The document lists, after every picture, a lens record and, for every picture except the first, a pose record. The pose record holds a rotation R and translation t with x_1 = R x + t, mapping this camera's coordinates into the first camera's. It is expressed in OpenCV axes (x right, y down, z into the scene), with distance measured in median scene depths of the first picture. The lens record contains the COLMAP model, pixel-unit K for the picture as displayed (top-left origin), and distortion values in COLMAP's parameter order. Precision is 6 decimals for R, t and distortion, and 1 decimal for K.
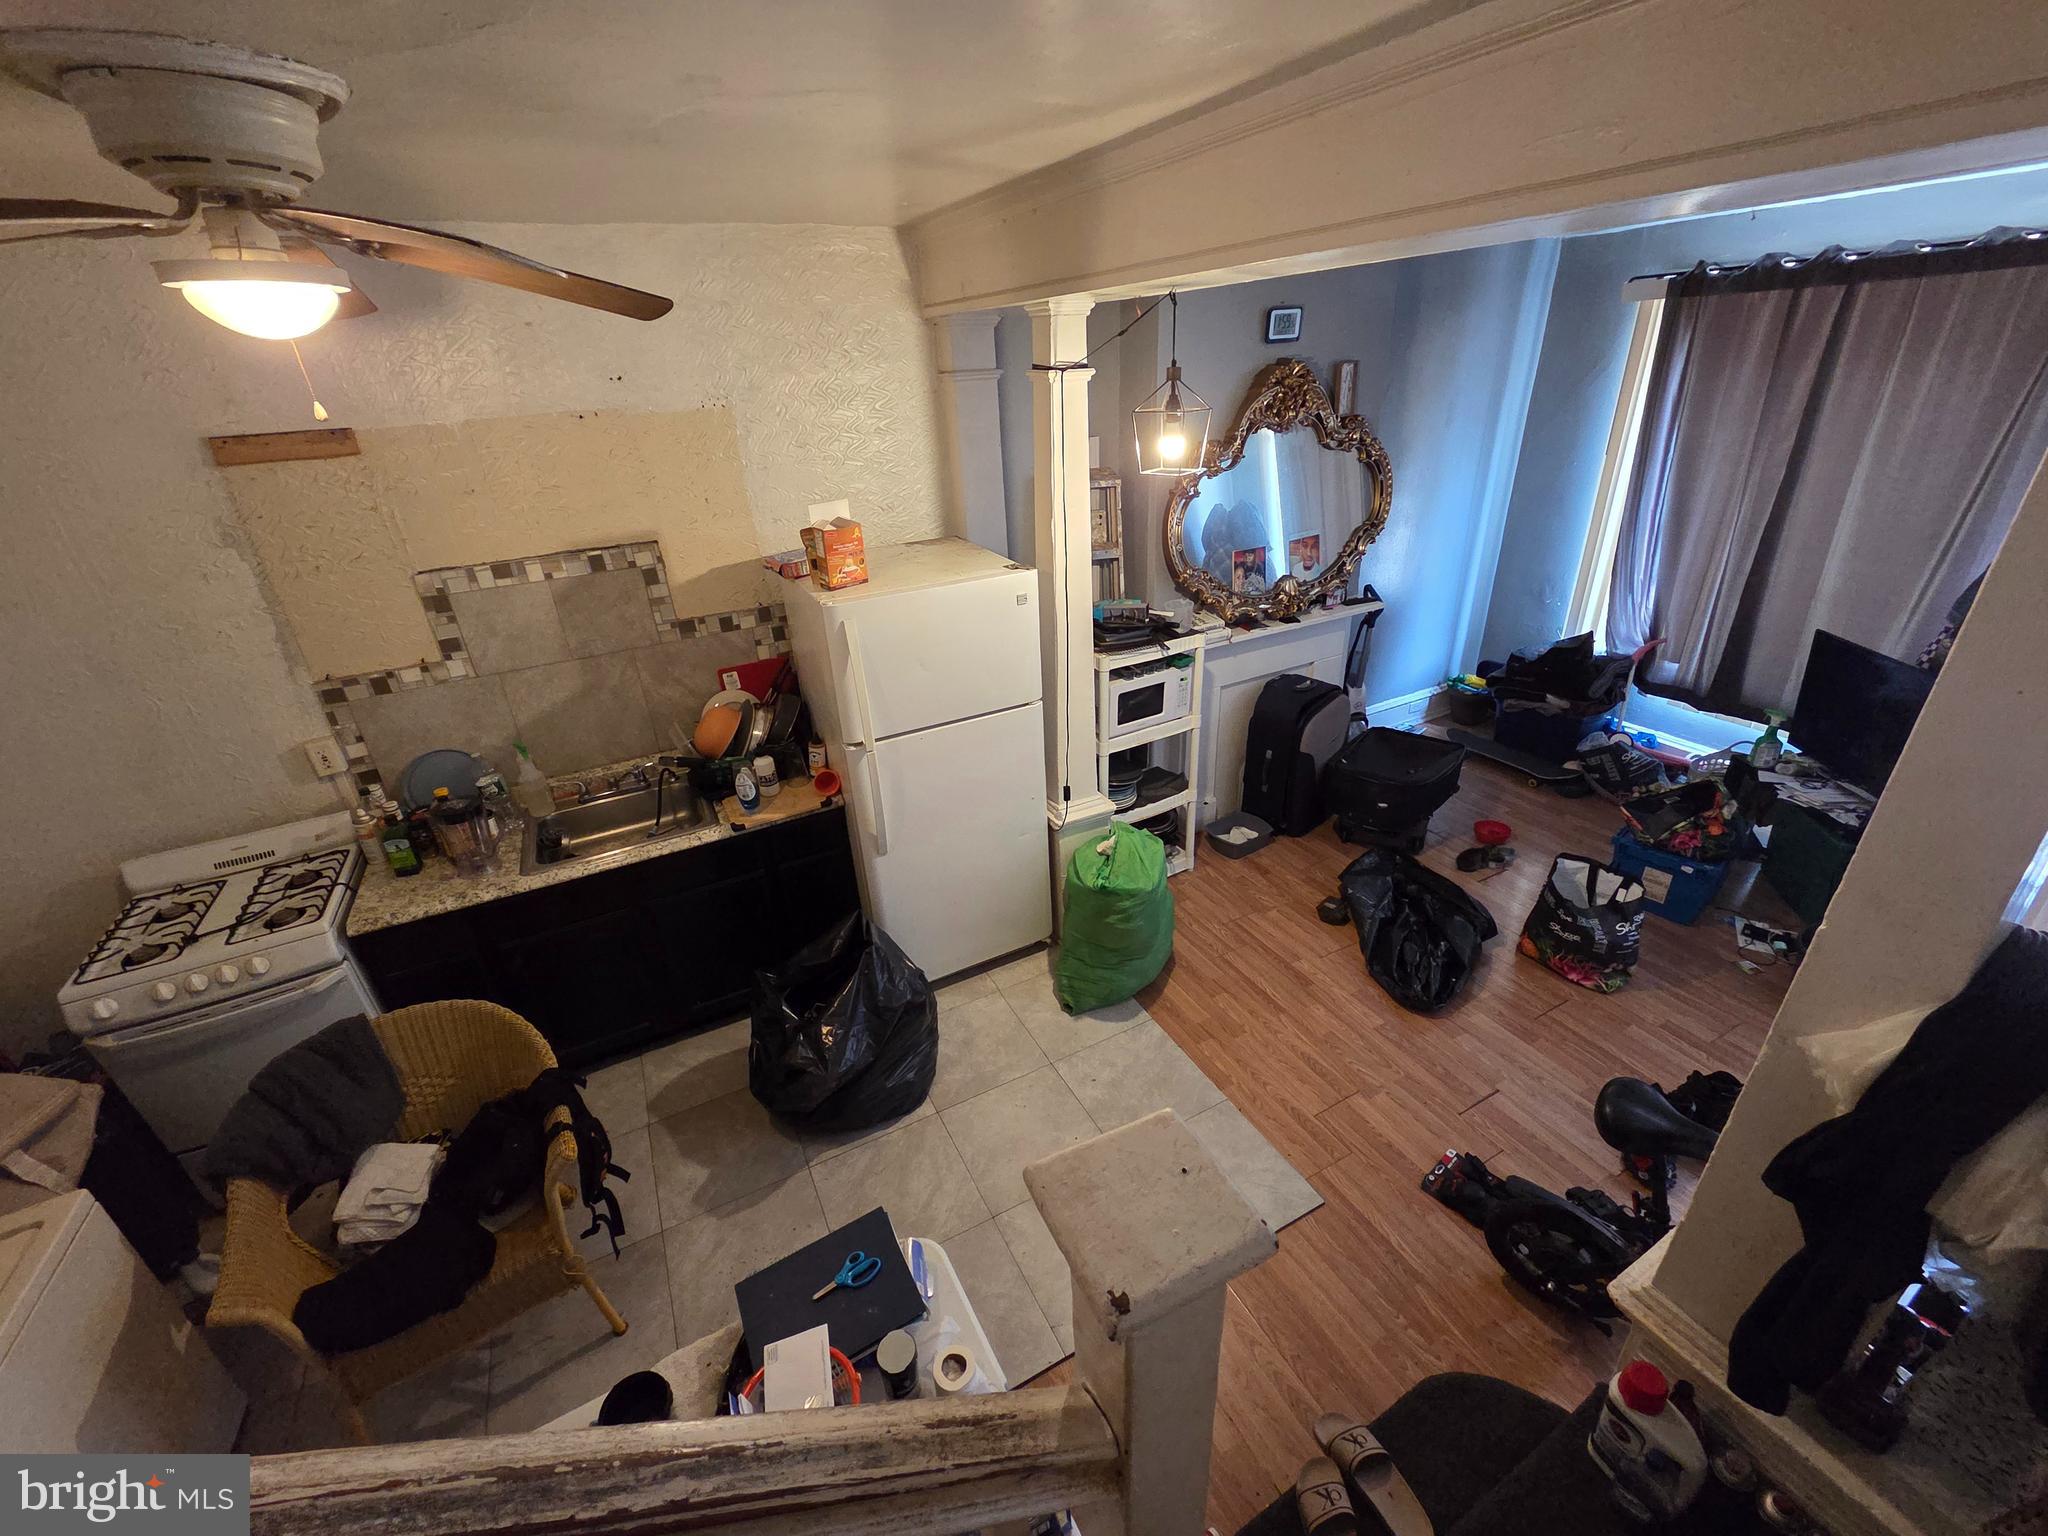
lens RADIAL K [[837.9, 0, 1033.7], [0, 837.9, 764.4], [0, 0, 1]] dist [0.005859, -0.002021]
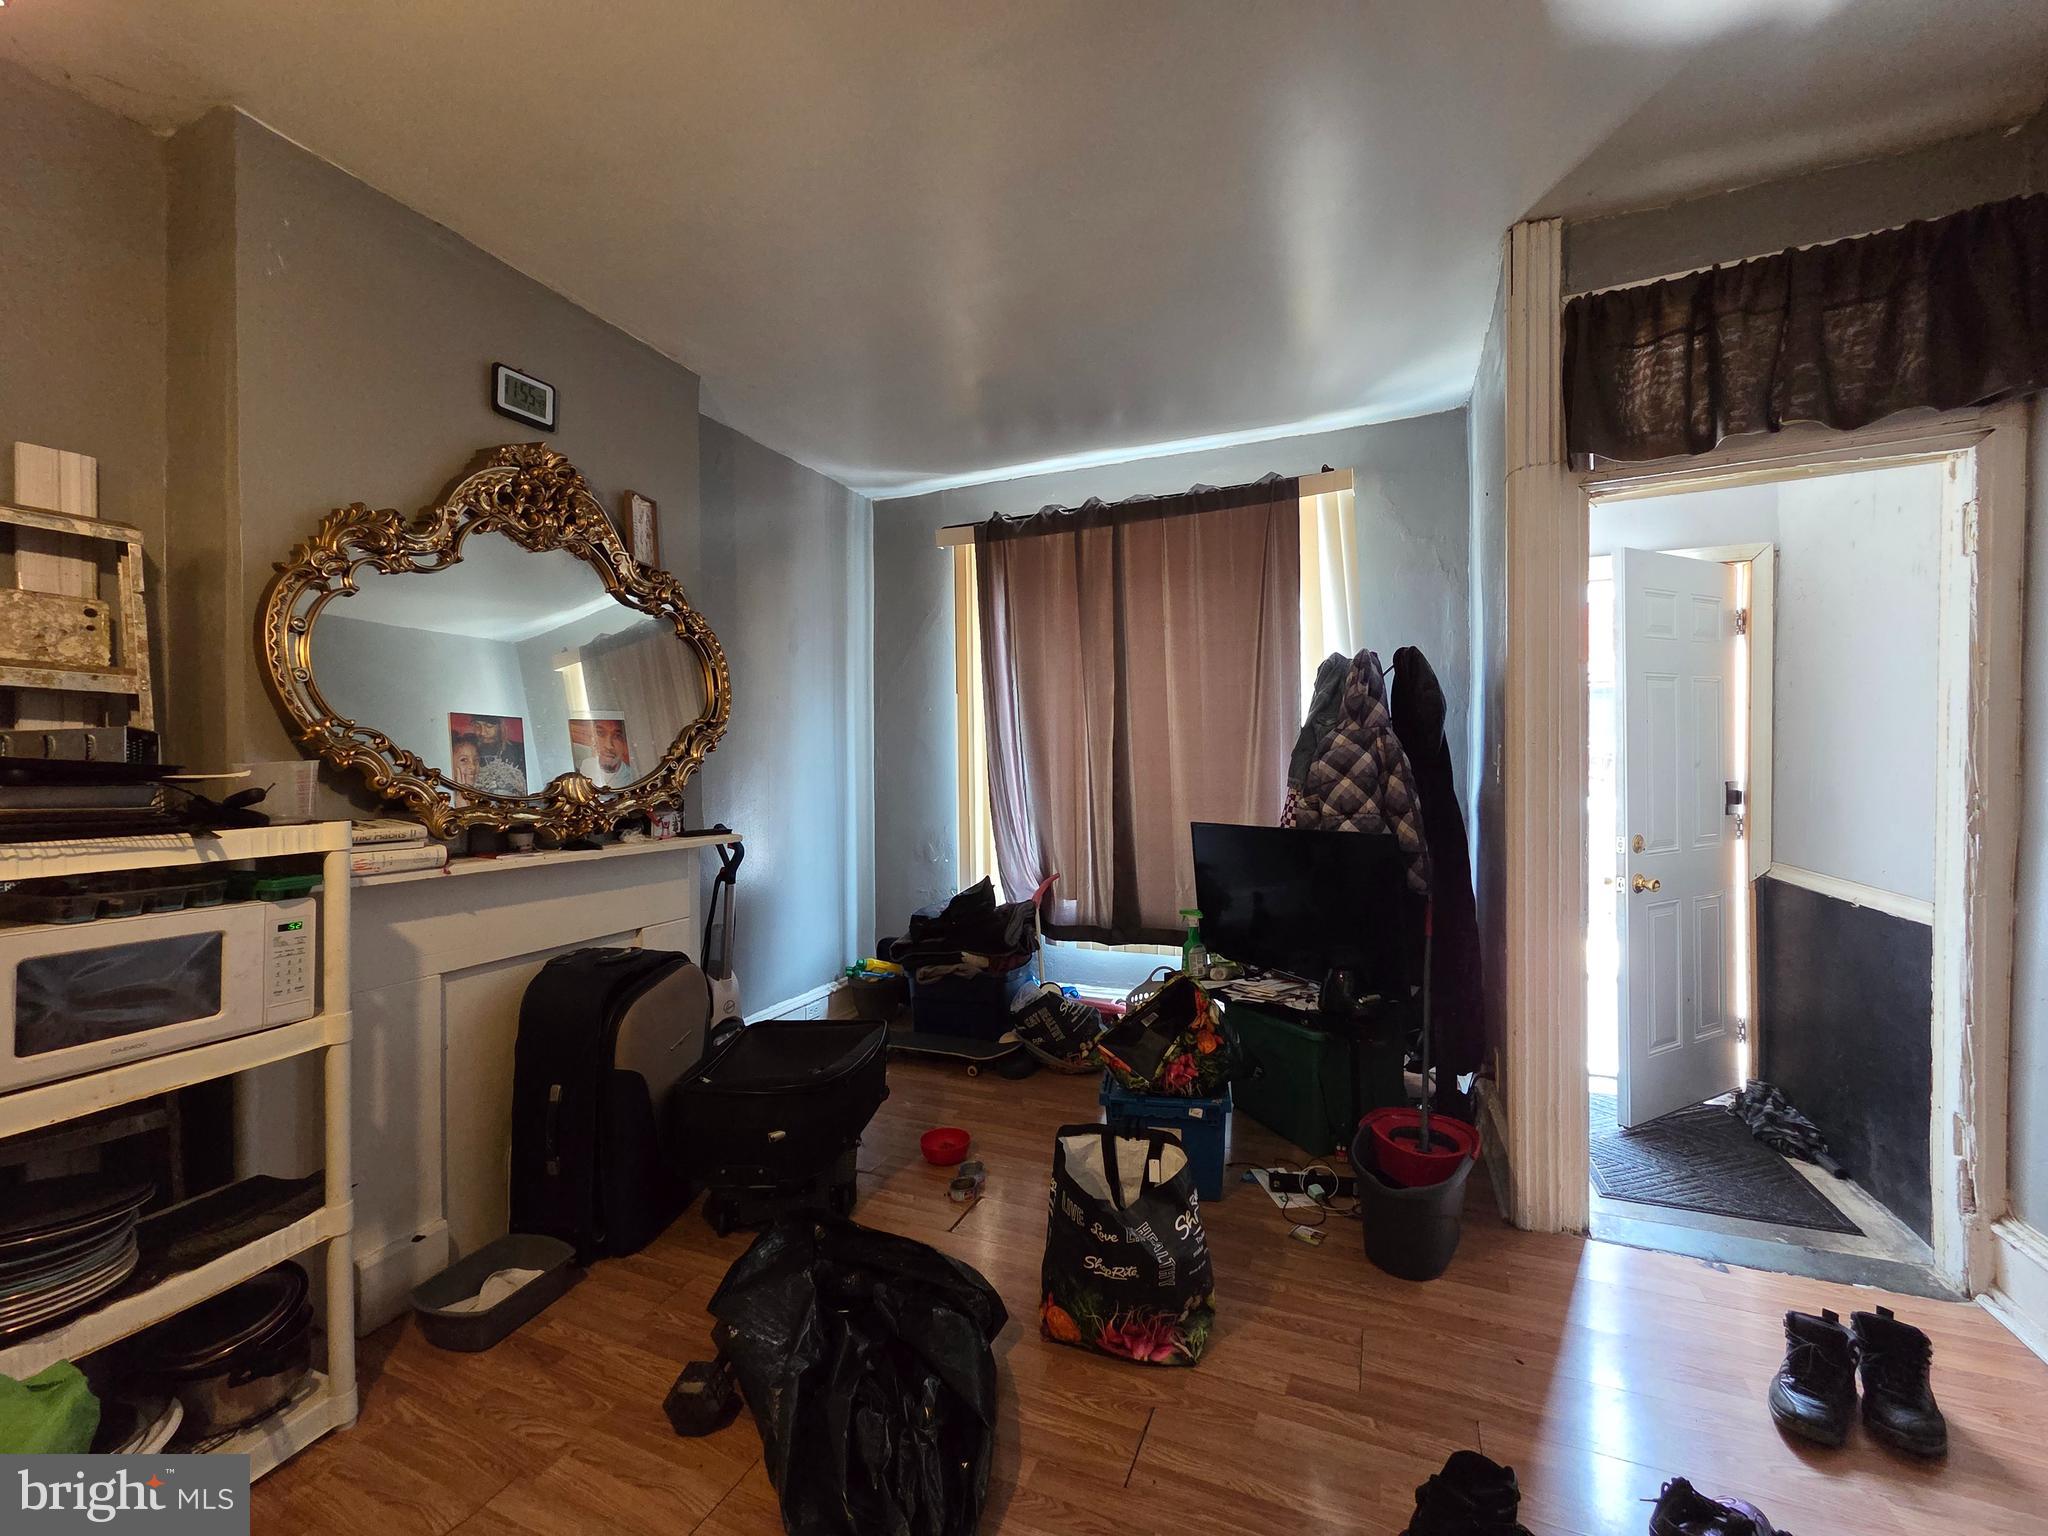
lens RADIAL K [[837.9, 0, 1025.3], [0, 837.9, 766.6], [0, 0, 1]] dist [0.005859, -0.002021]
pose [[0.777244, 0.034280, 0.628264, 0.191508], [0.251273, 0.898524, -0.359884, 0.073975], [-0.576847, 0.437584, 0.689759, 0.425921]]
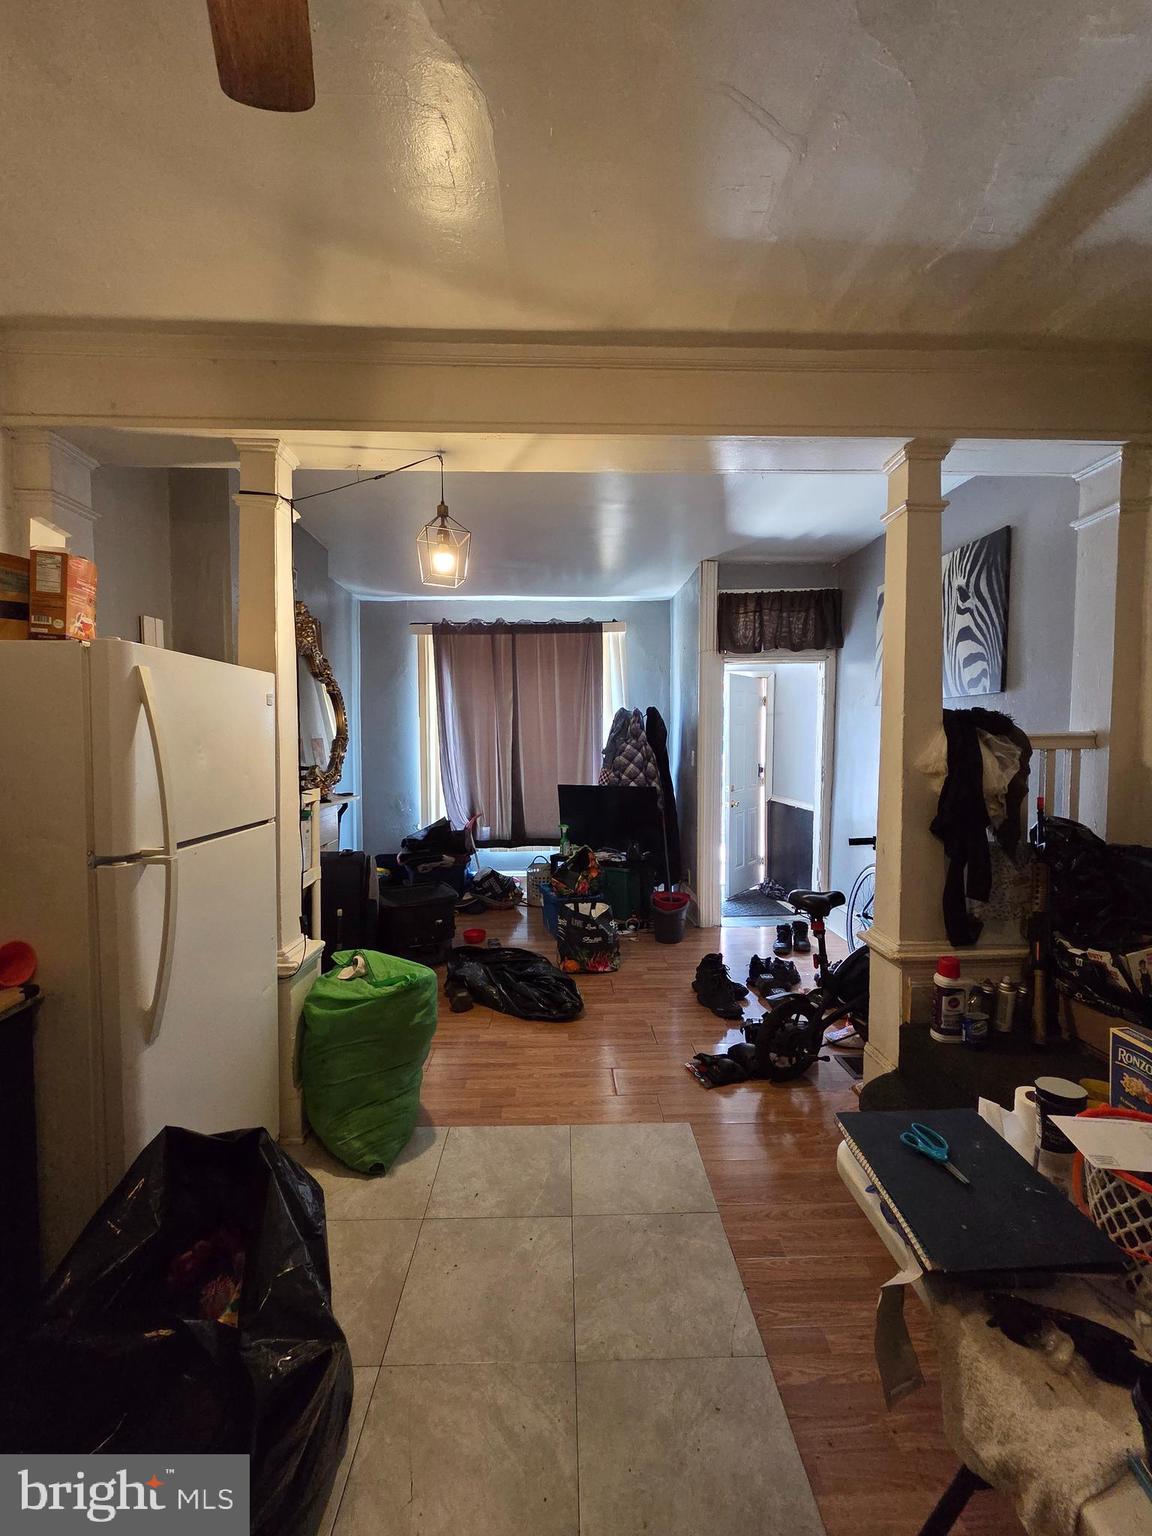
lens RADIAL K [[628.4, 0, 575.6], [0, 628.4, 769.9], [0, 0, 1]] dist [0.005859, -0.002021]
pose [[0.441392, 0.006473, 0.897291, -0.378714], [0.376680, 0.906263, -0.191832, 0.106784], [-0.814423, 0.422665, 0.397579, 0.356970]]
